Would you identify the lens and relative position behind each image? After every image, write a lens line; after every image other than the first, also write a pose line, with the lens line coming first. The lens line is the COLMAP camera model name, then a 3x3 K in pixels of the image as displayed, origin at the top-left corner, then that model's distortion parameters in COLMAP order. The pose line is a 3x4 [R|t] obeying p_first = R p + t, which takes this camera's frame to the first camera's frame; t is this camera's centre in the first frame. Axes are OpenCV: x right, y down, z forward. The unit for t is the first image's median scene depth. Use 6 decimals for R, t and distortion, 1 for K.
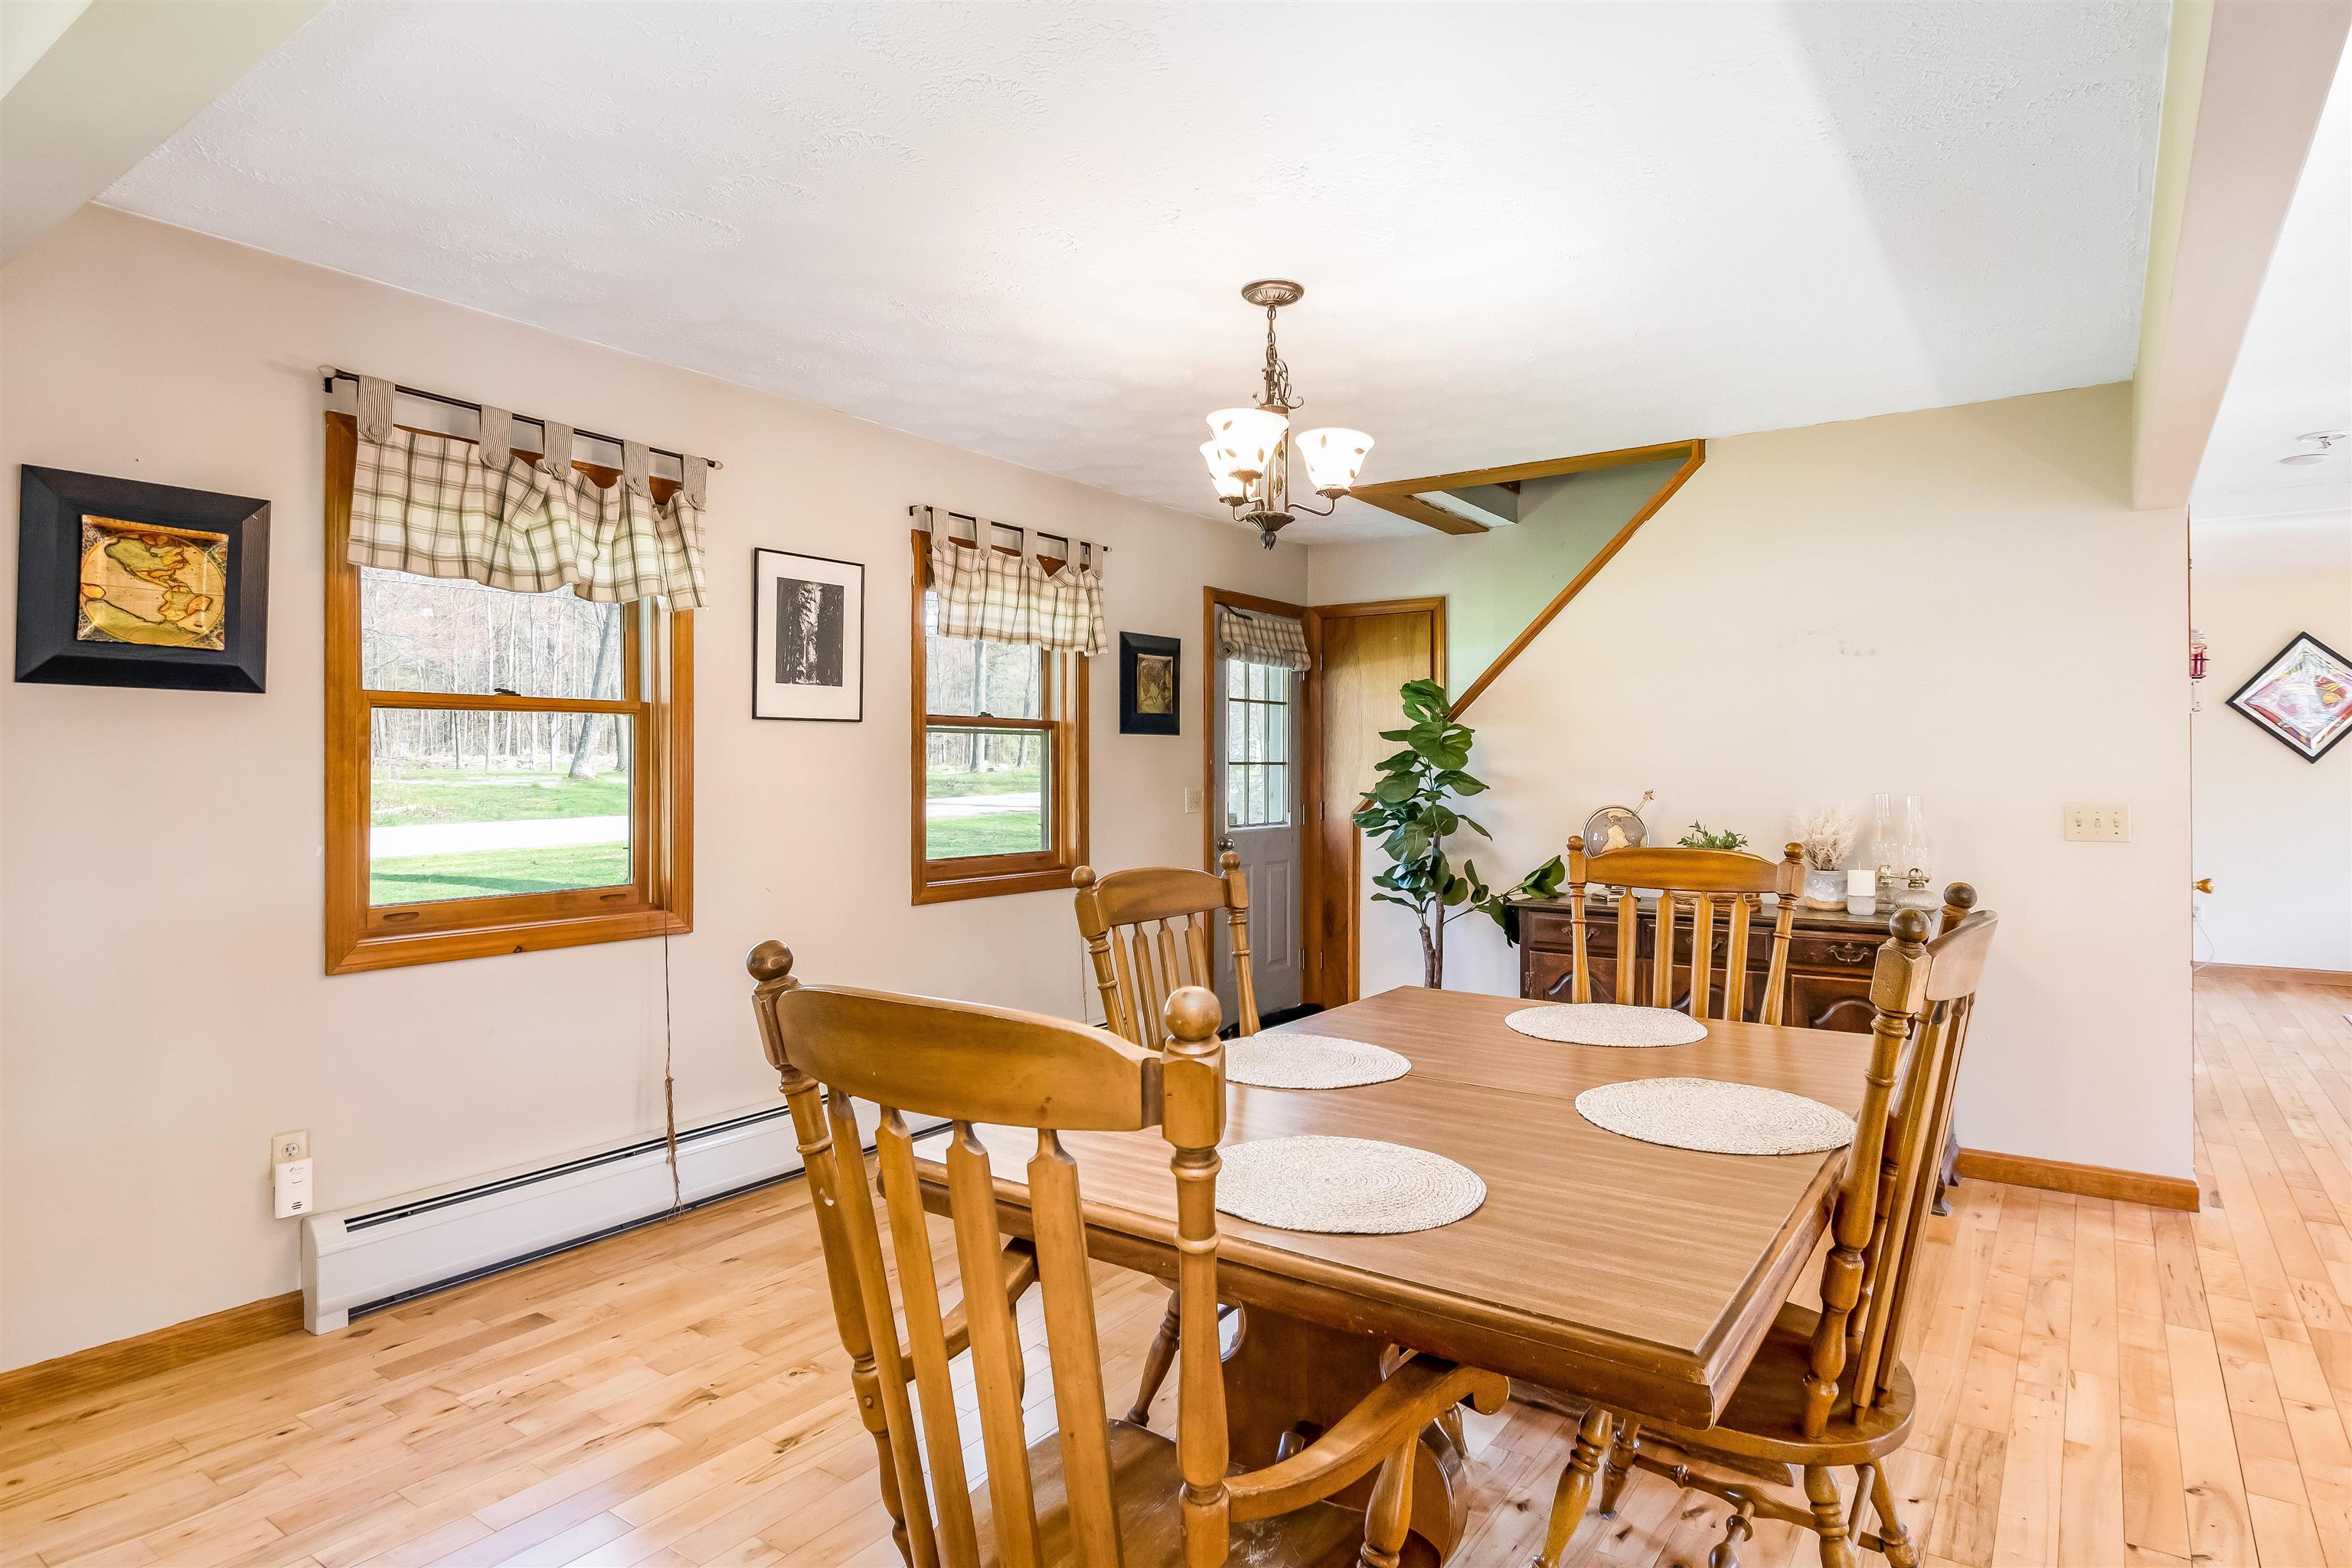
lens RADIAL K [[1275.1, 0, 1172.3], [0, 1275.1, 769.9], [0, 0, 1]] dist [0.000734, -0.004258]
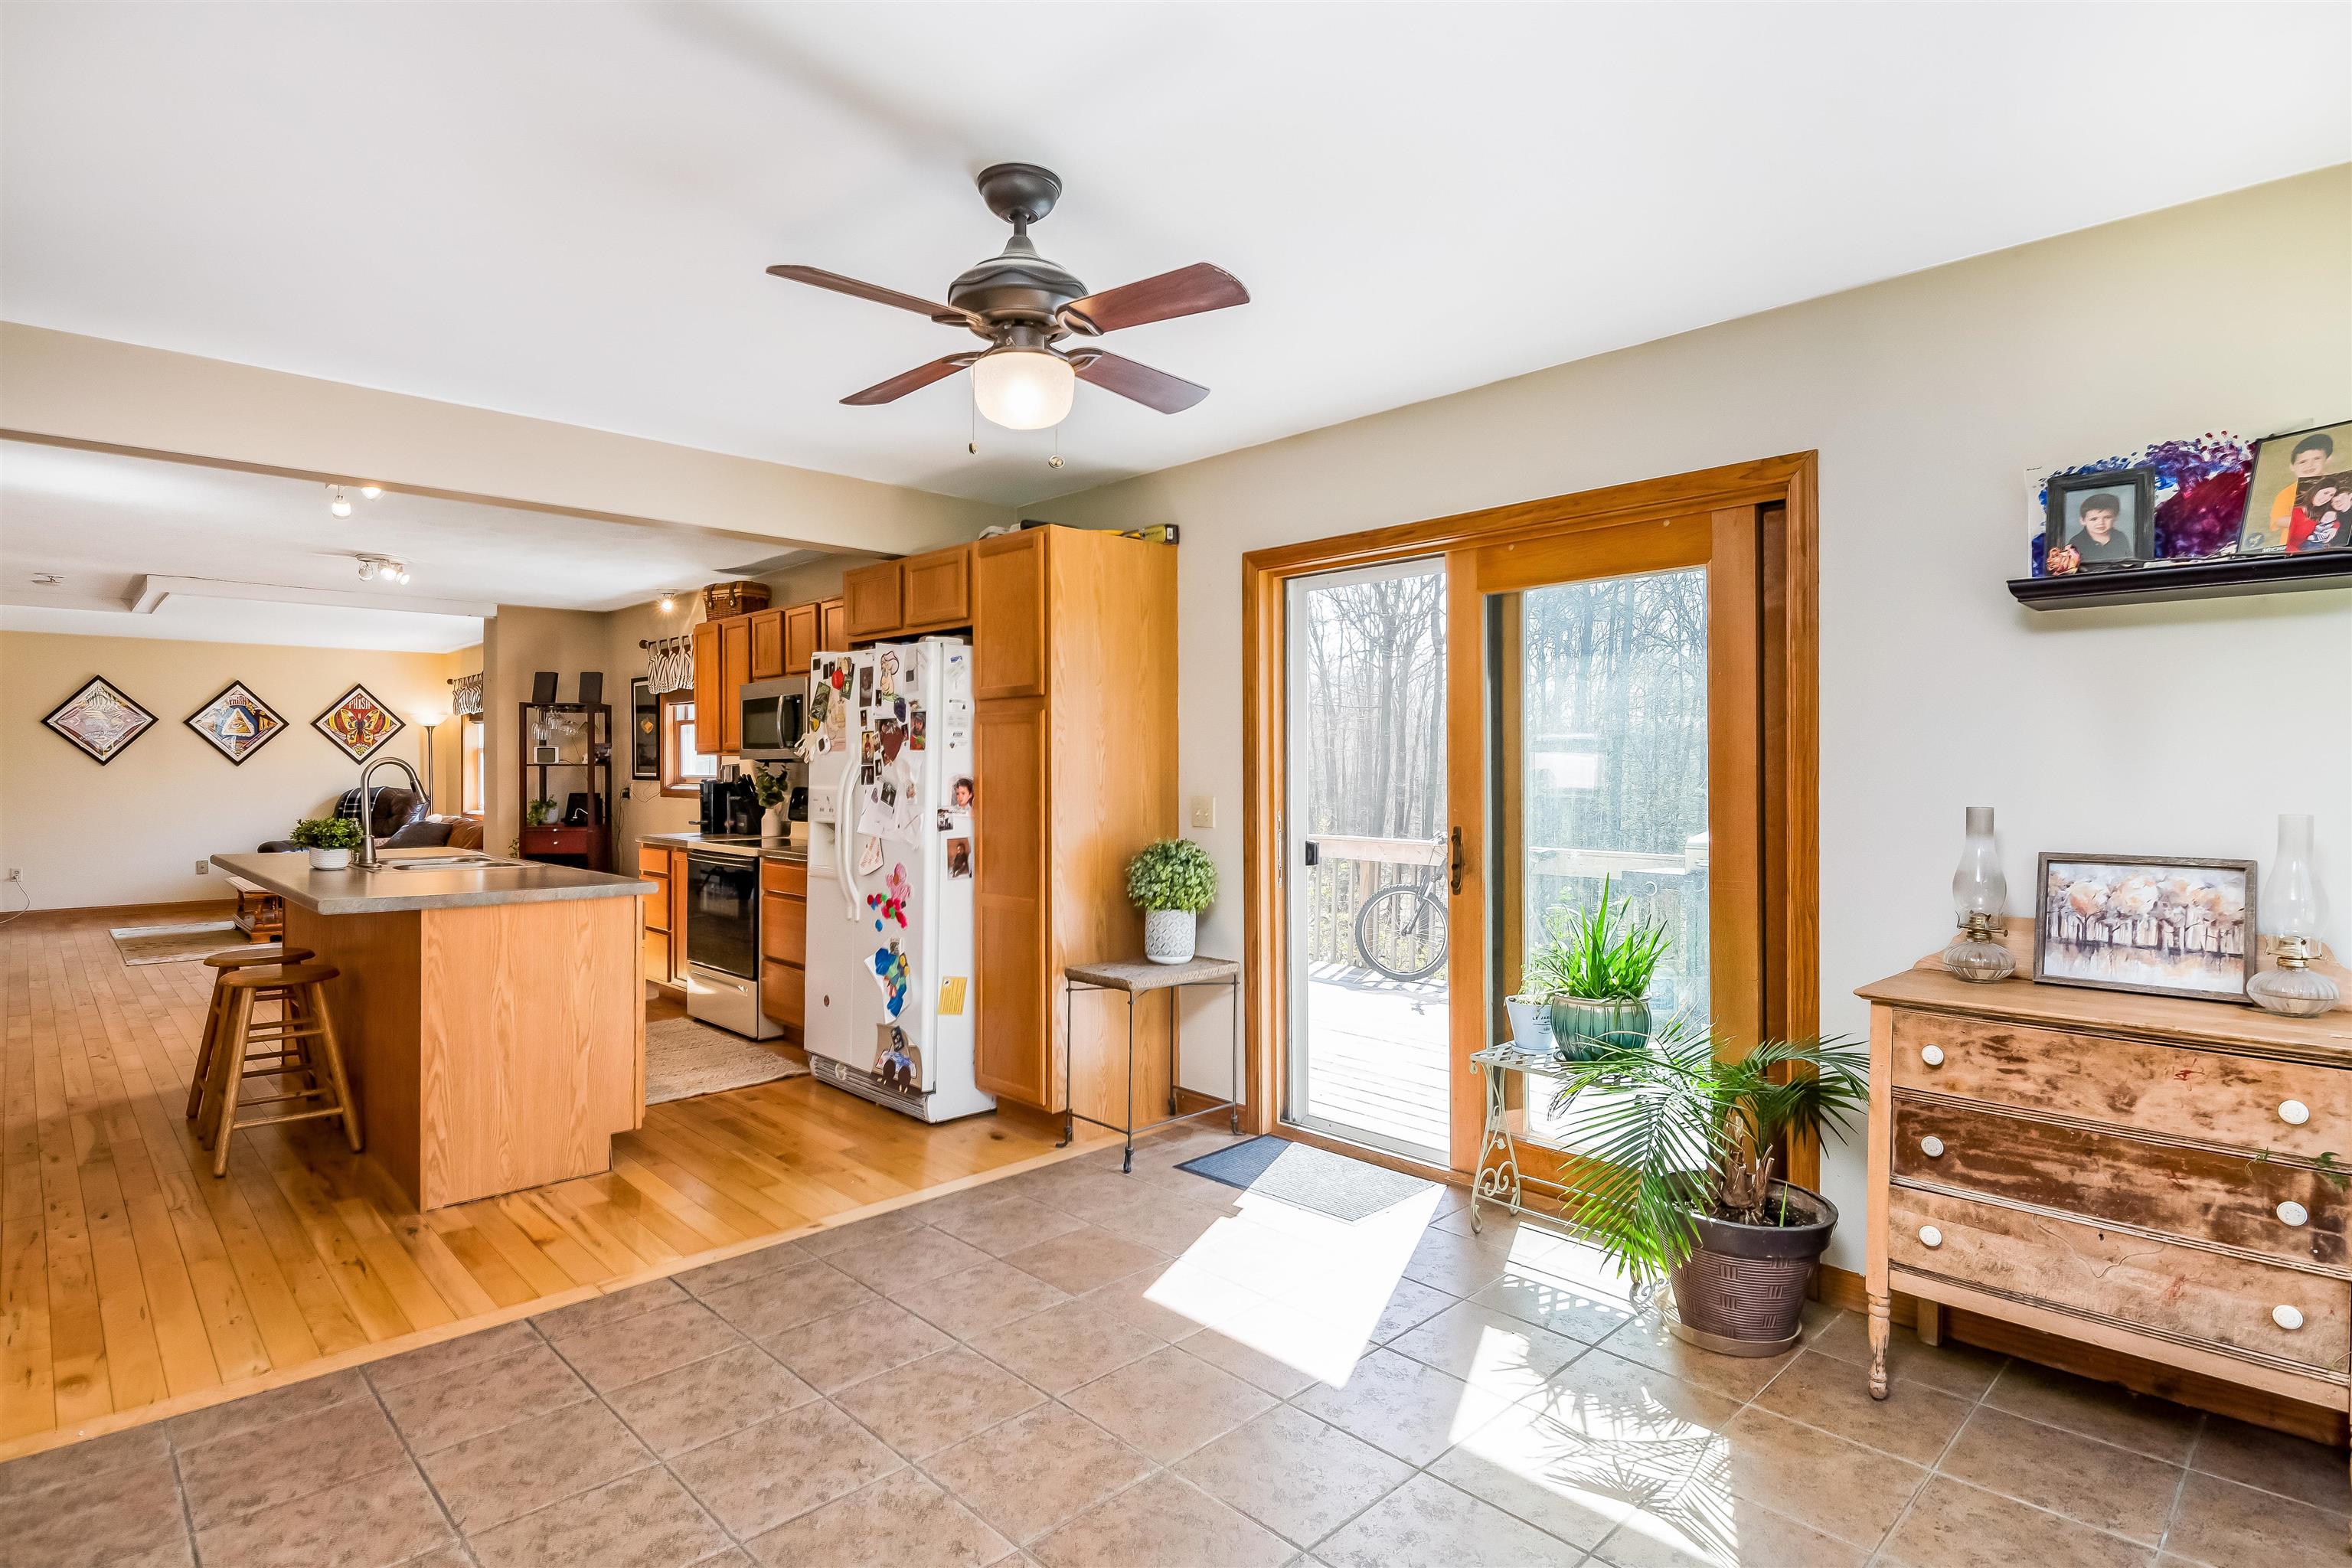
lens RADIAL K [[1192.0, 0, 1188.7], [0, 1192.0, 764.7], [0, 0, 1]] dist [-0.009238, -0.005185]
pose [[0.167166, 0.003971, 0.985921, -0.361530], [0.000791, 0.999991, -0.004162, -0.000538], [-0.985928, 0.001475, 0.167161, -0.718301]]
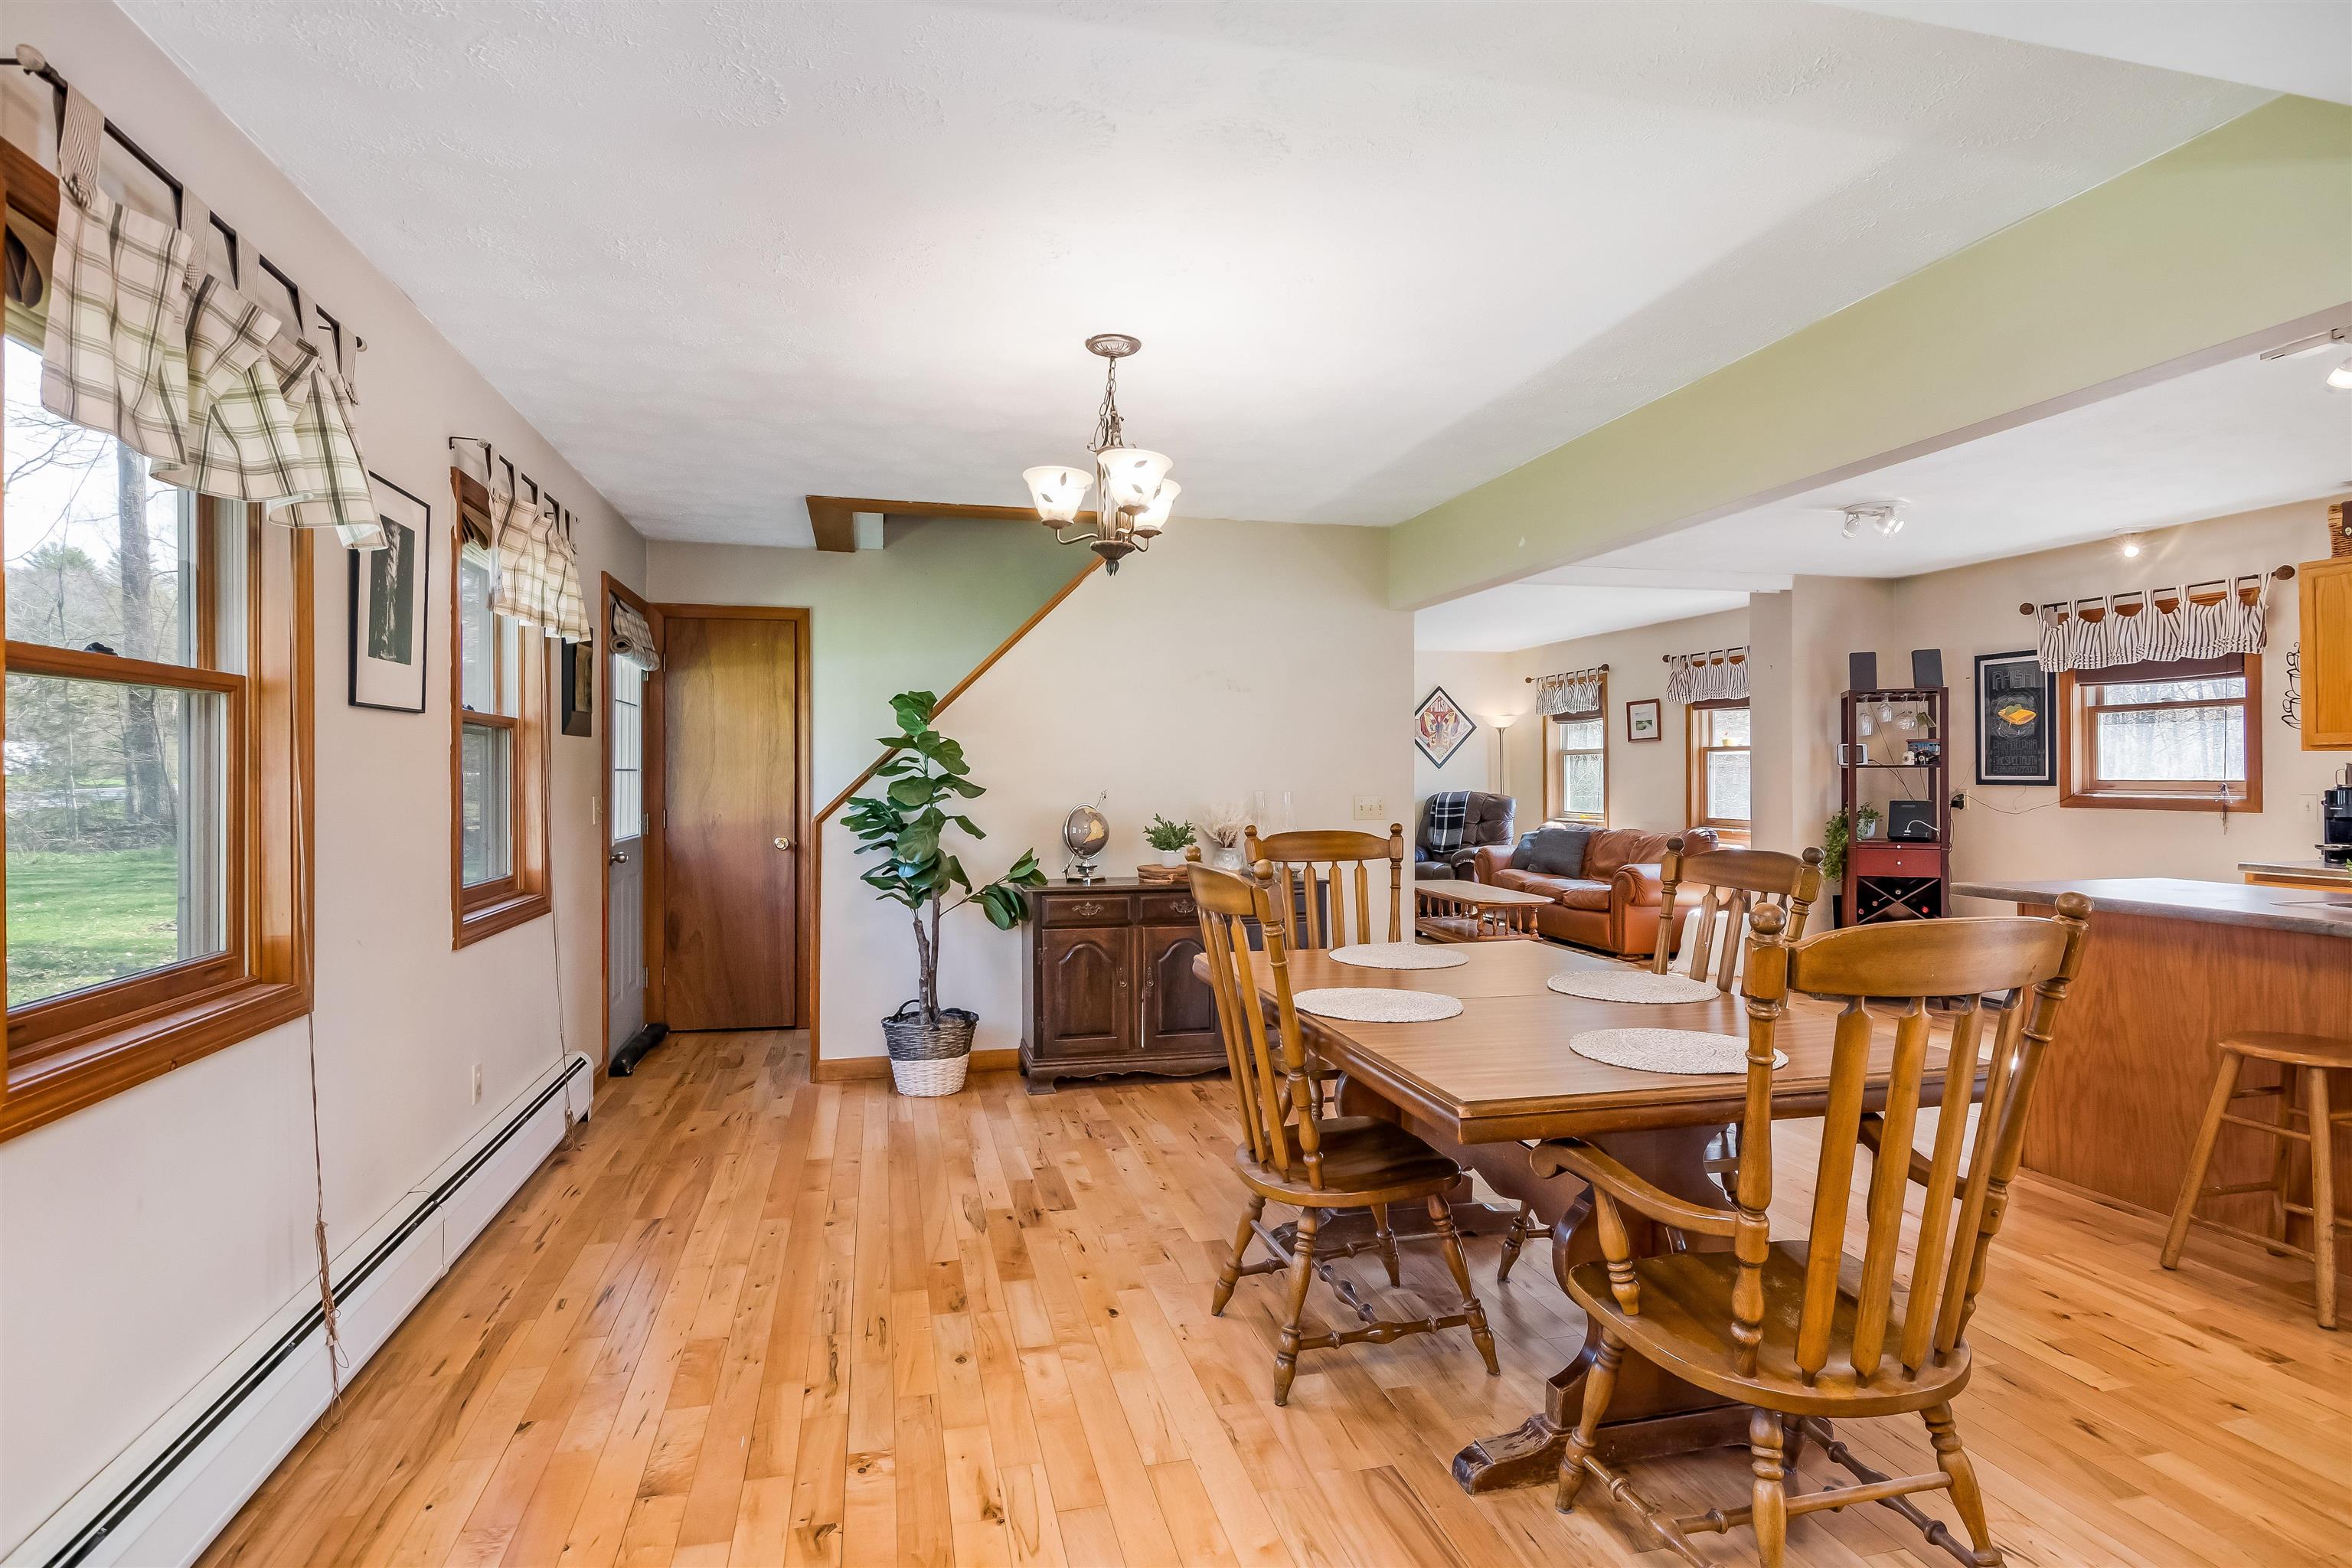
lens RADIAL K [[1212.4, 0, 1162.3], [0, 1212.4, 783.0], [0, 0, 1]] dist [-0.014142, -0.001120]
pose [[0.658870, -0.006505, 0.752229, -0.441864], [0.002430, 0.999976, 0.006518, 0.000332], [-0.752253, -0.002466, 0.658870, 0.174552]]
